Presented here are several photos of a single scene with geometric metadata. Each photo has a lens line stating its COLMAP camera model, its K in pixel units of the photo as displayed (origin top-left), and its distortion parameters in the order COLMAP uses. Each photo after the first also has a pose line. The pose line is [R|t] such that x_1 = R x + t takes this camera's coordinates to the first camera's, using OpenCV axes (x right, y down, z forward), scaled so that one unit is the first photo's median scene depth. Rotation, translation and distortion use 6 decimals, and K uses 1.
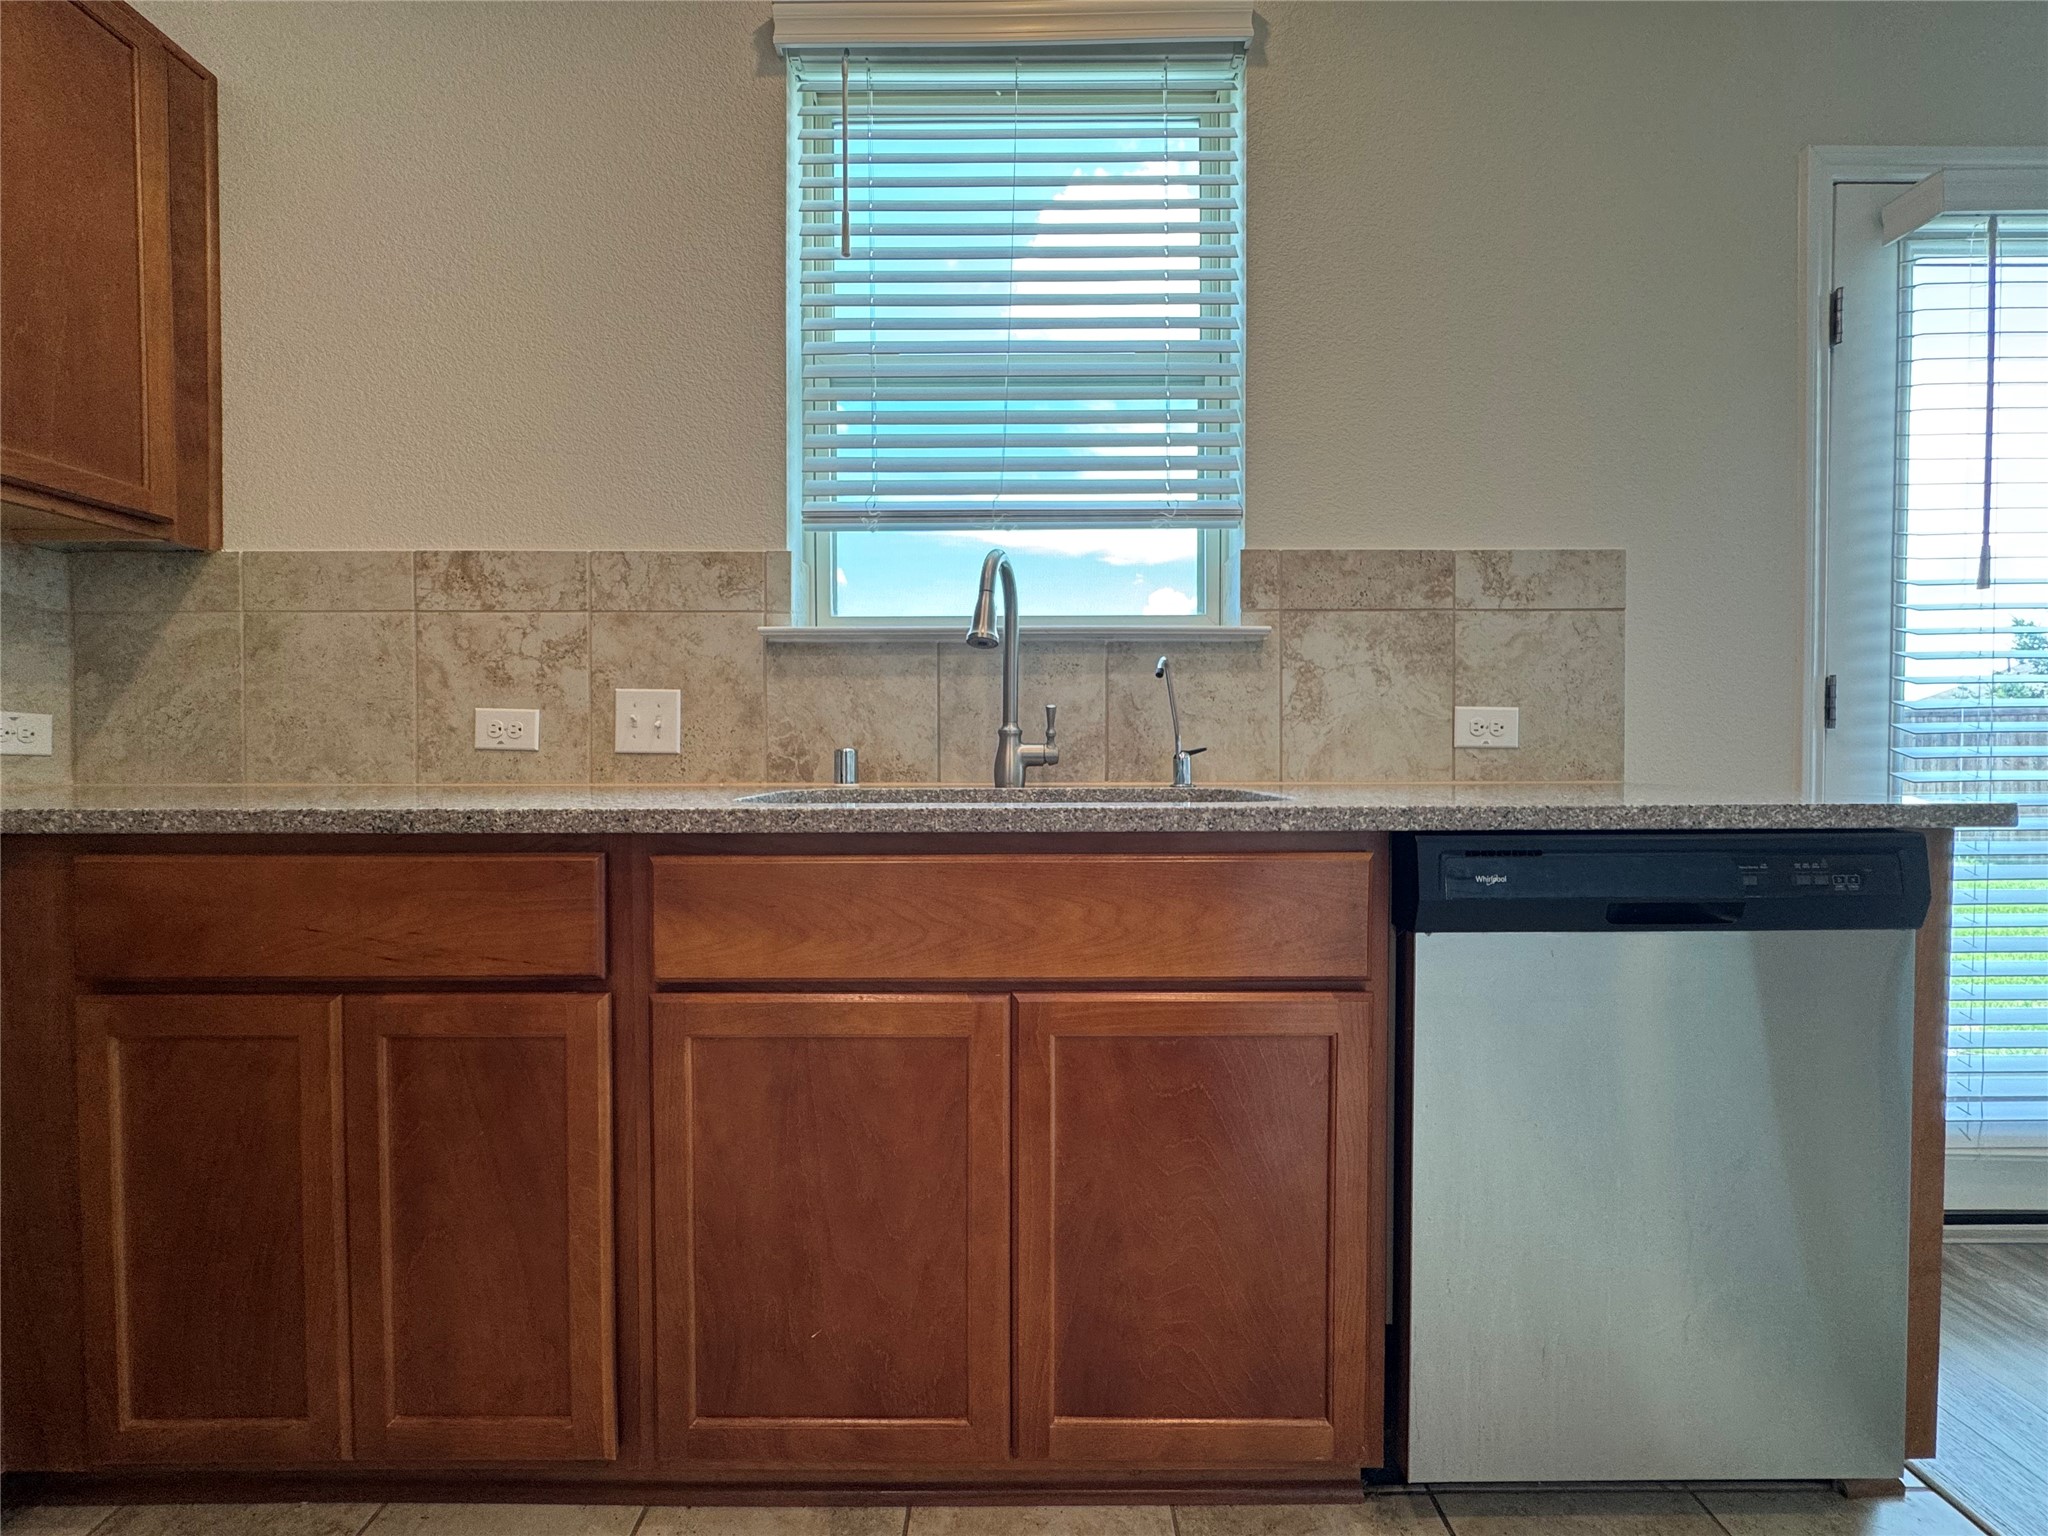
lens RADIAL K [[818.4, 0, 1027.0], [0, 818.4, 768.4], [0, 0, 1]] dist [-0.004164, 0.000550]
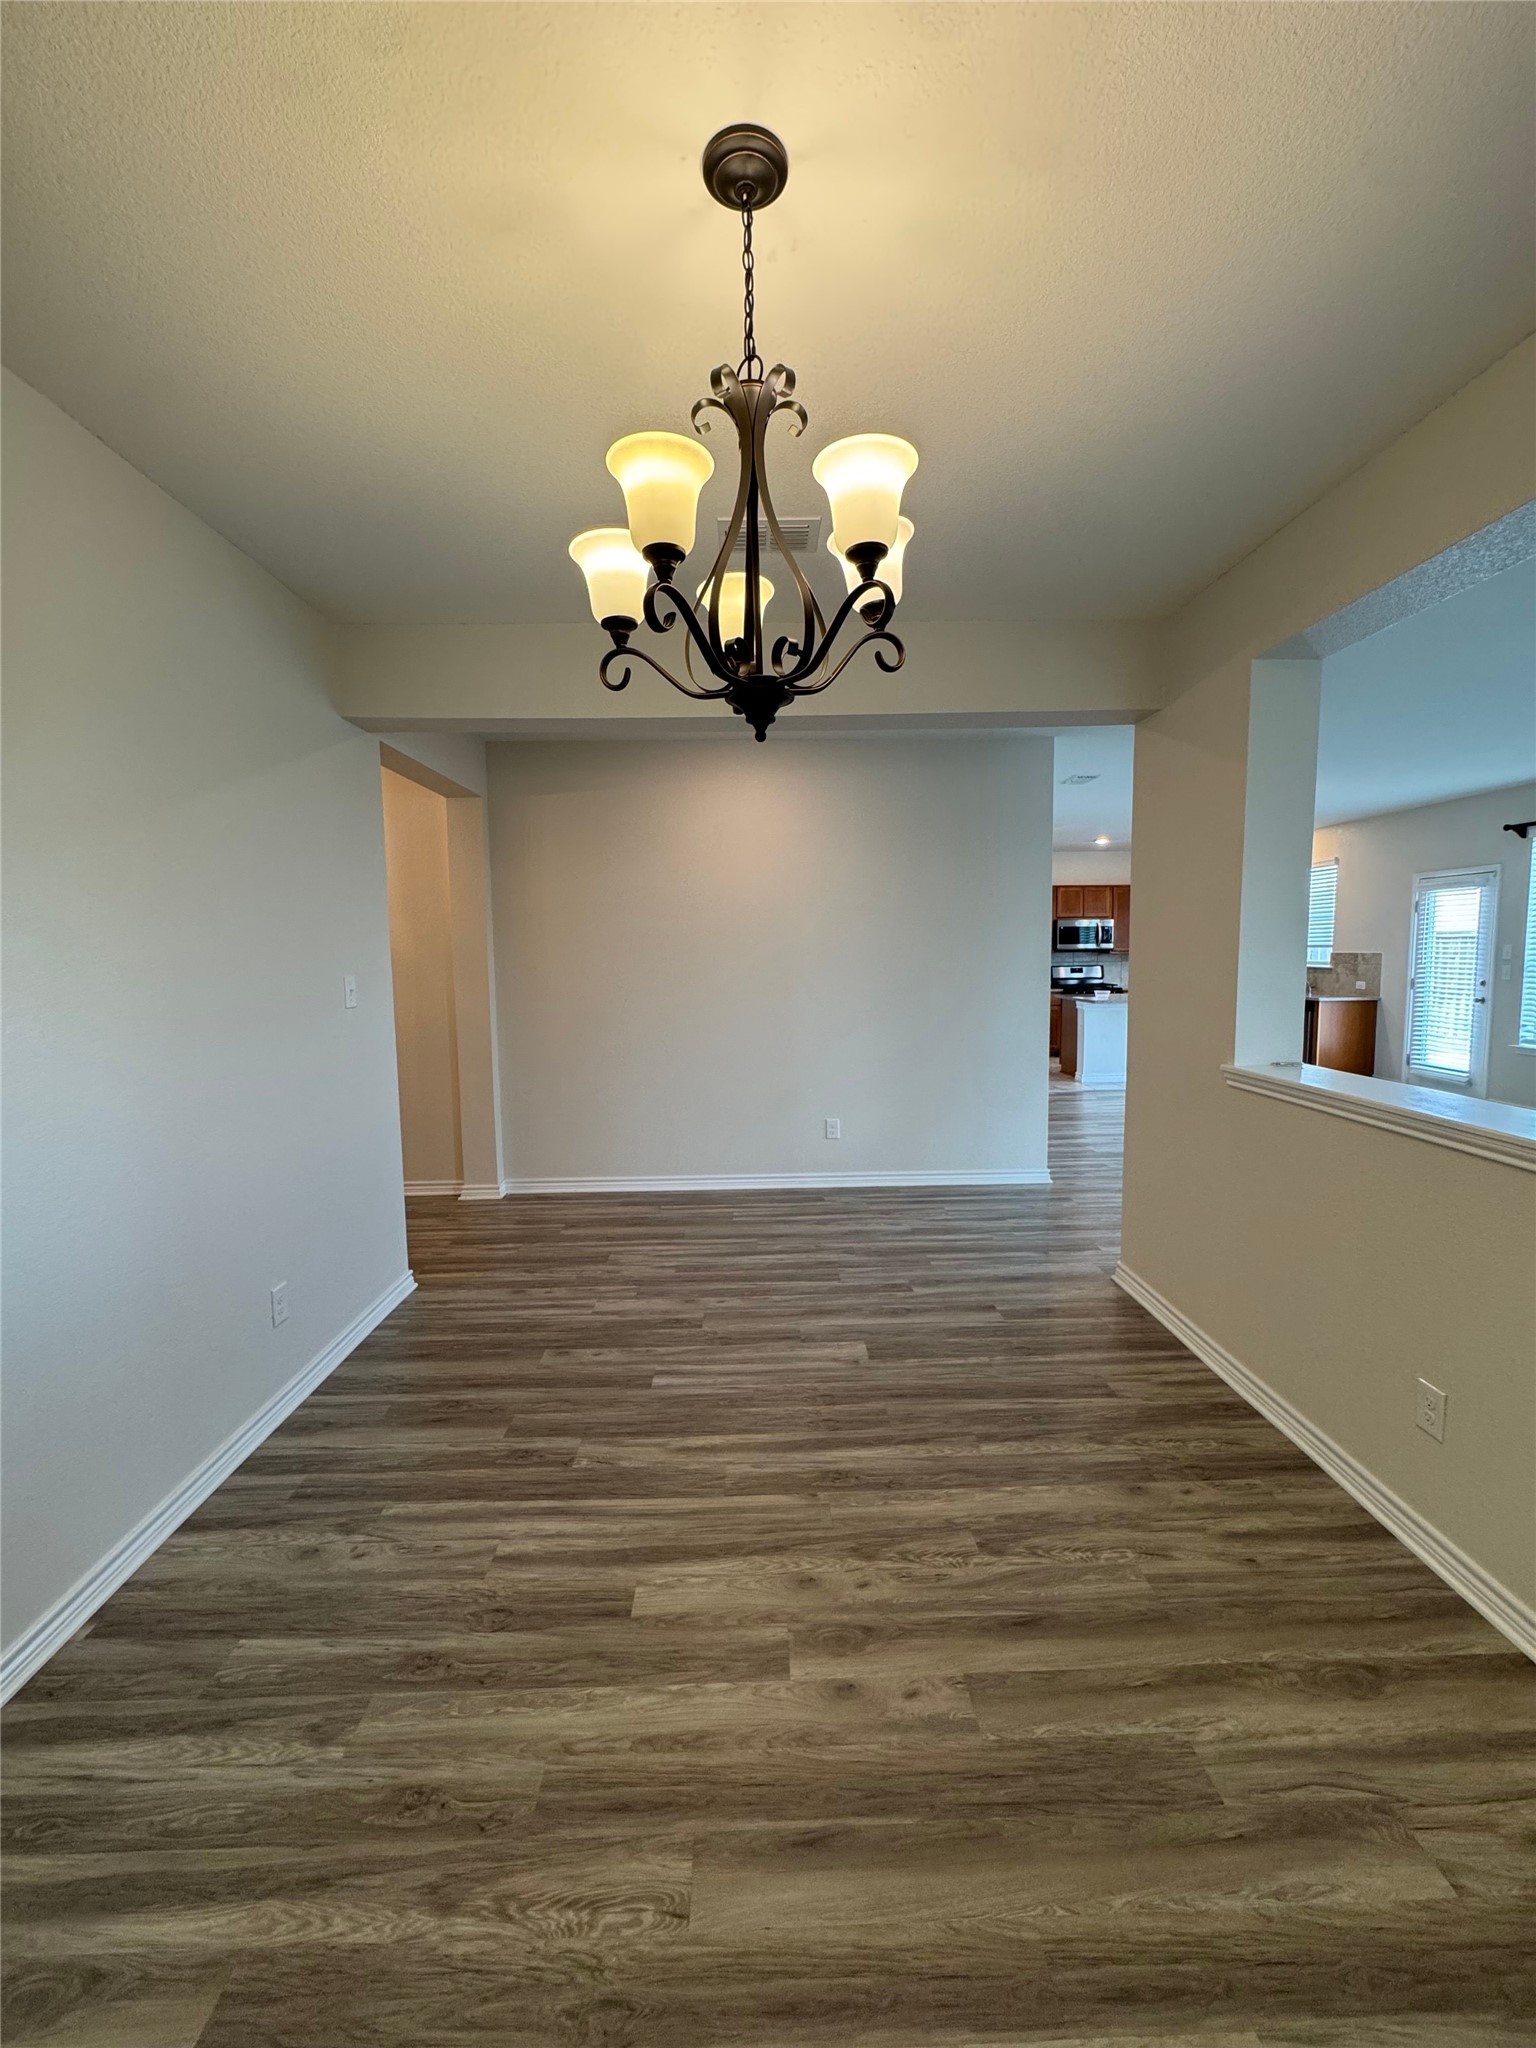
lens RADIAL K [[818.4, 0, 764.8], [0, 818.4, 1025.1], [0, 0, 1]] dist [-0.004164, 0.000550]
pose [[0.023814, 0.096429, -0.995055, 5.946823], [-0.001557, 0.995340, 0.096419, -0.306434], [0.999715, -0.000746, 0.023853, -3.126453]]
